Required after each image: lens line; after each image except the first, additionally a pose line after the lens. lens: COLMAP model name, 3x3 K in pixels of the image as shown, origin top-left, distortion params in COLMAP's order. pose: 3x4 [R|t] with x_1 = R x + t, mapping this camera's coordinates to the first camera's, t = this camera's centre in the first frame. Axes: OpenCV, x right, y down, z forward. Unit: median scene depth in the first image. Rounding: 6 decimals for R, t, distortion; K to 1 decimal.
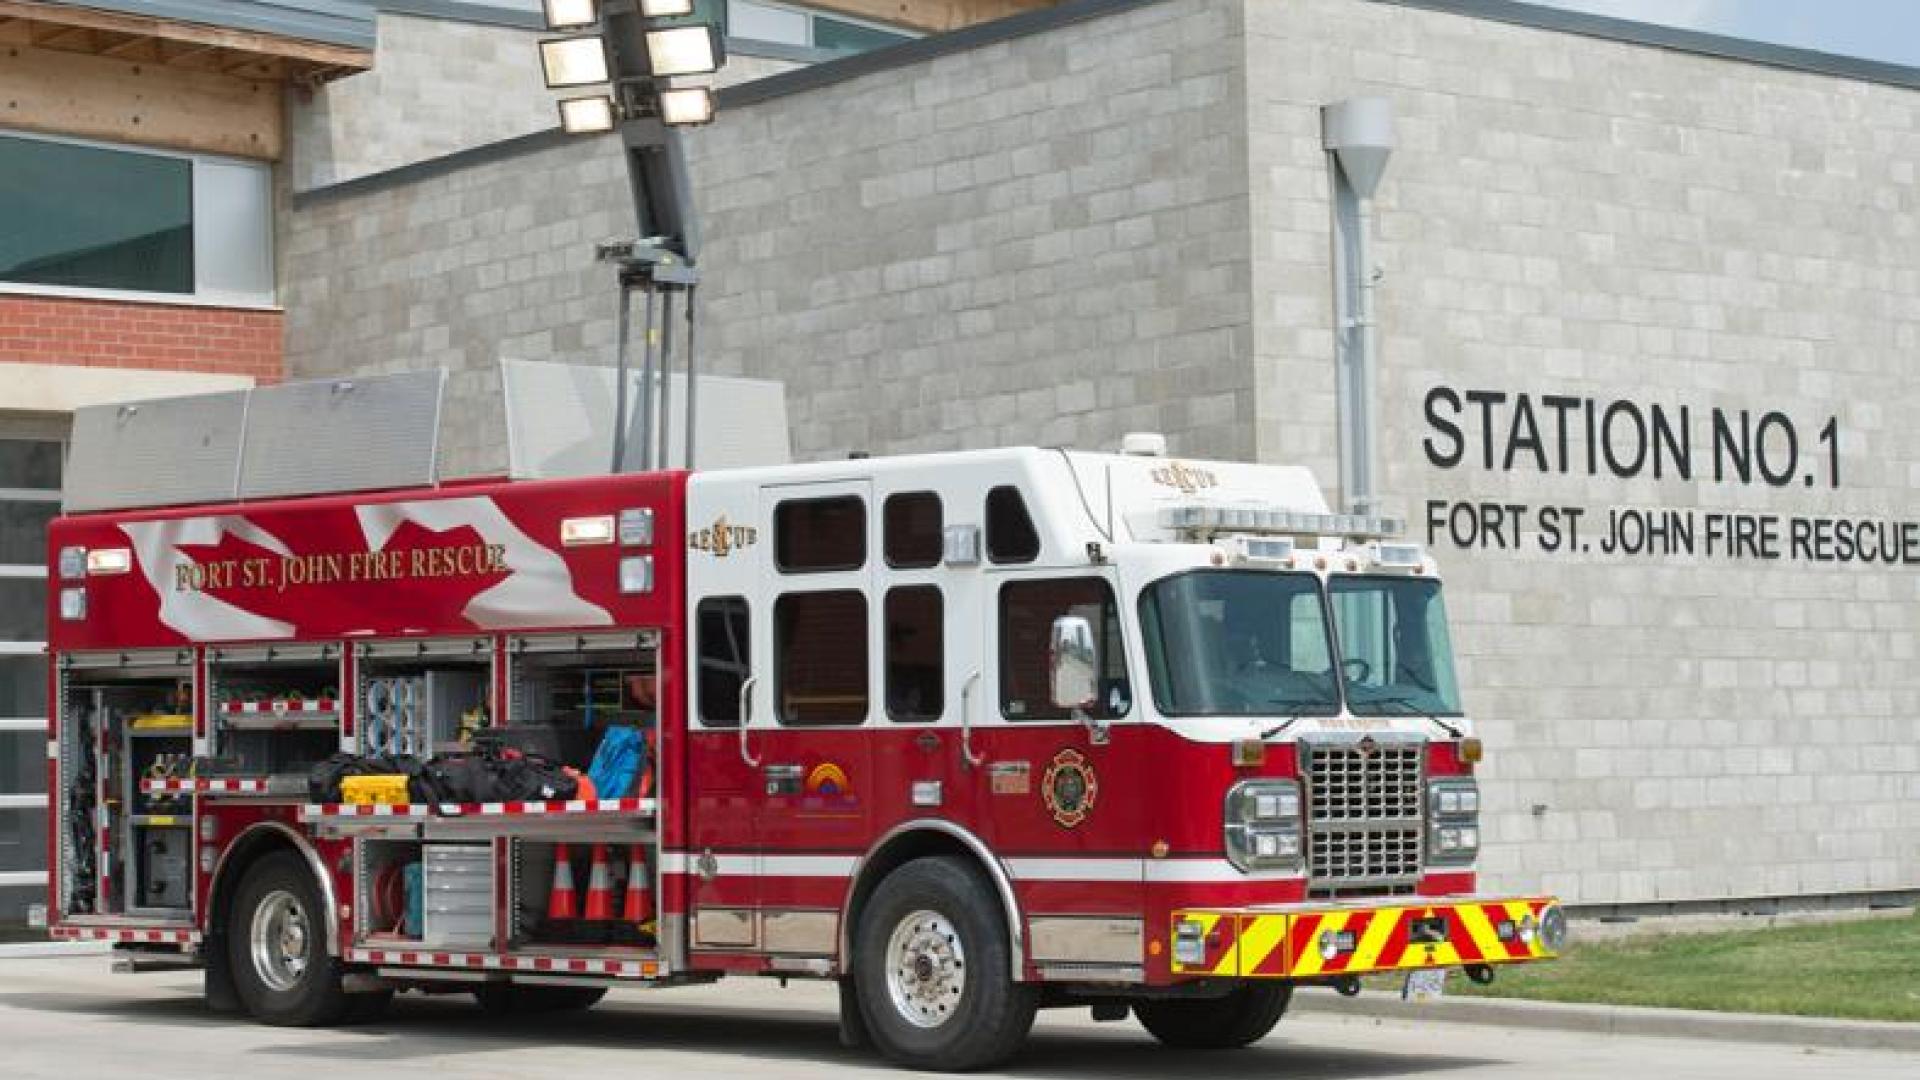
lens RADIAL K [[4681.5, 0, 960.0], [0, 4681.5, 540.0], [0, 0, 1]] dist [0.001378, -0.236992]
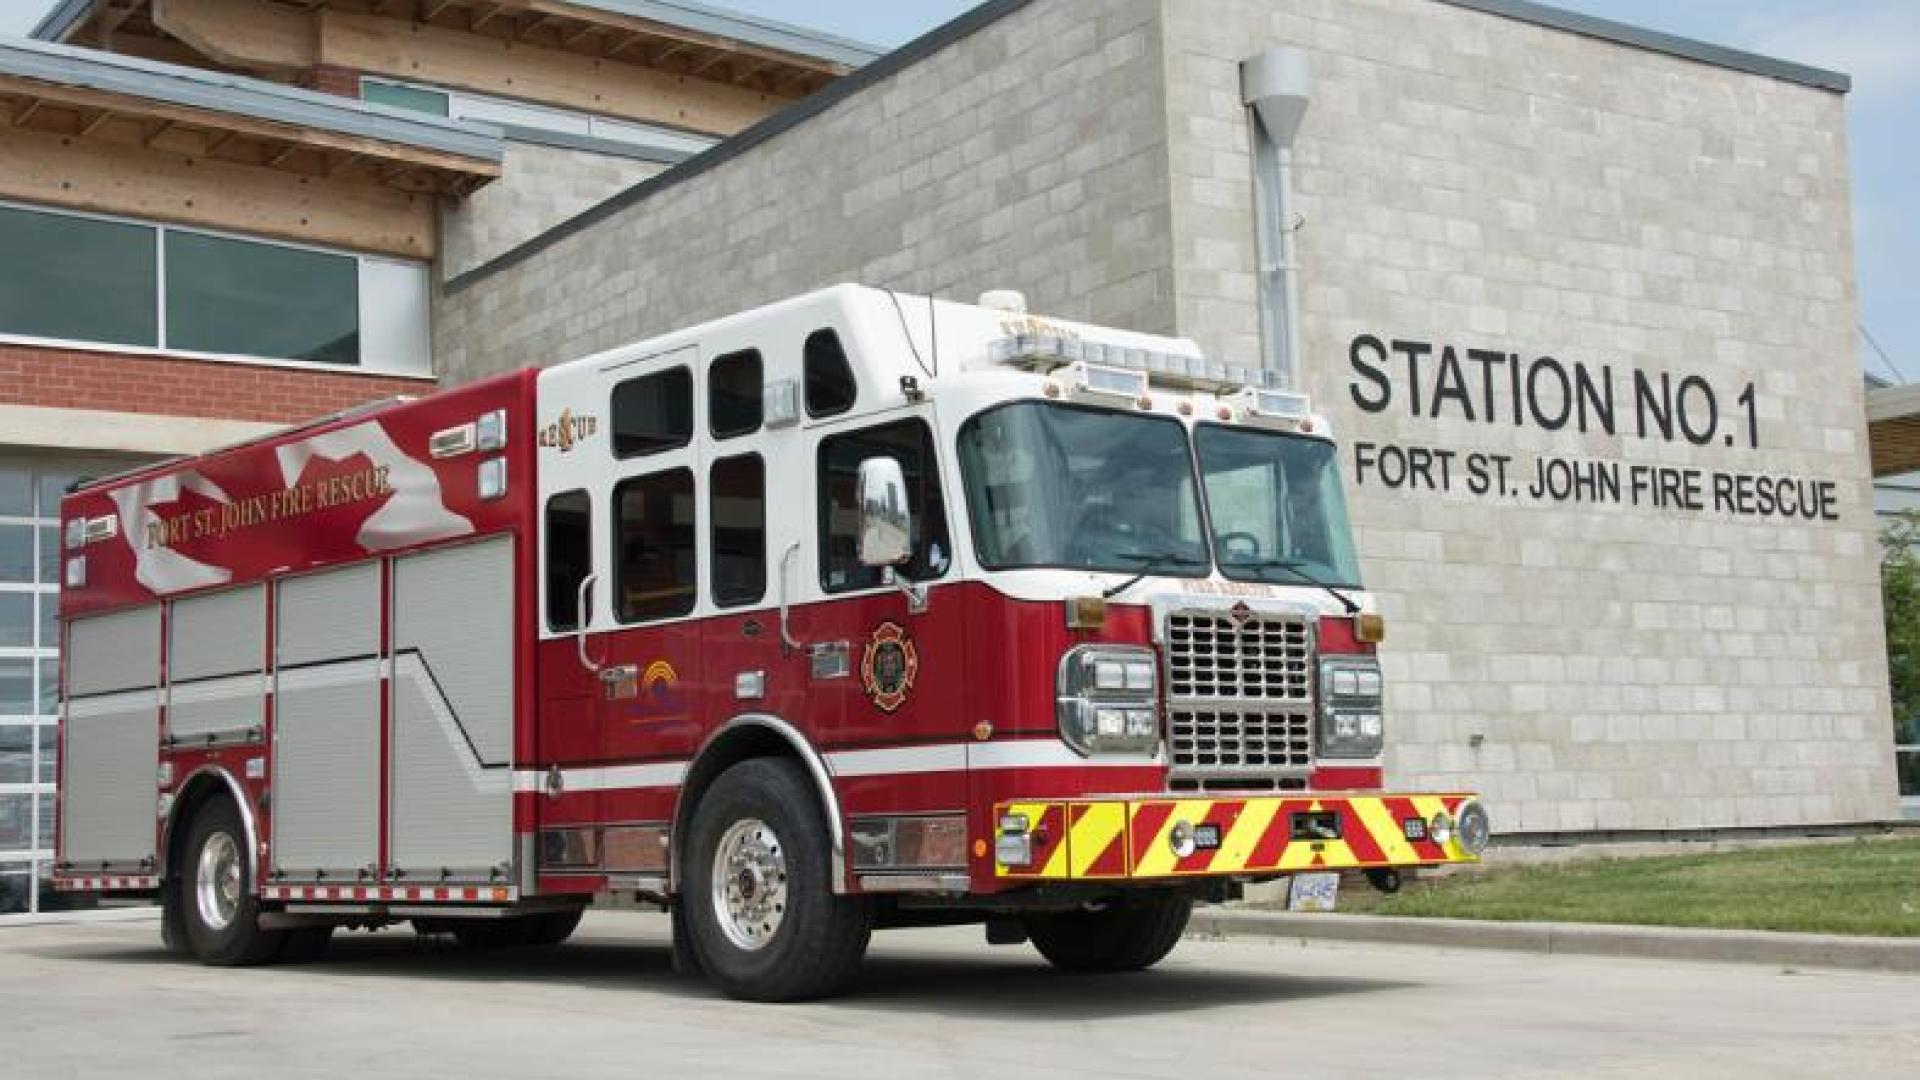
lens RADIAL K [[2753.4, 0, 918.5], [0, 2753.4, 533.0], [0, 0, 1]] dist [0.121667, 0.029782]
pose [[0.995768, -0.025834, -0.088196, 0.055540], [0.021020, 0.998260, -0.055088, 0.042540], [0.089466, 0.053001, 0.994579, 0.373353]]
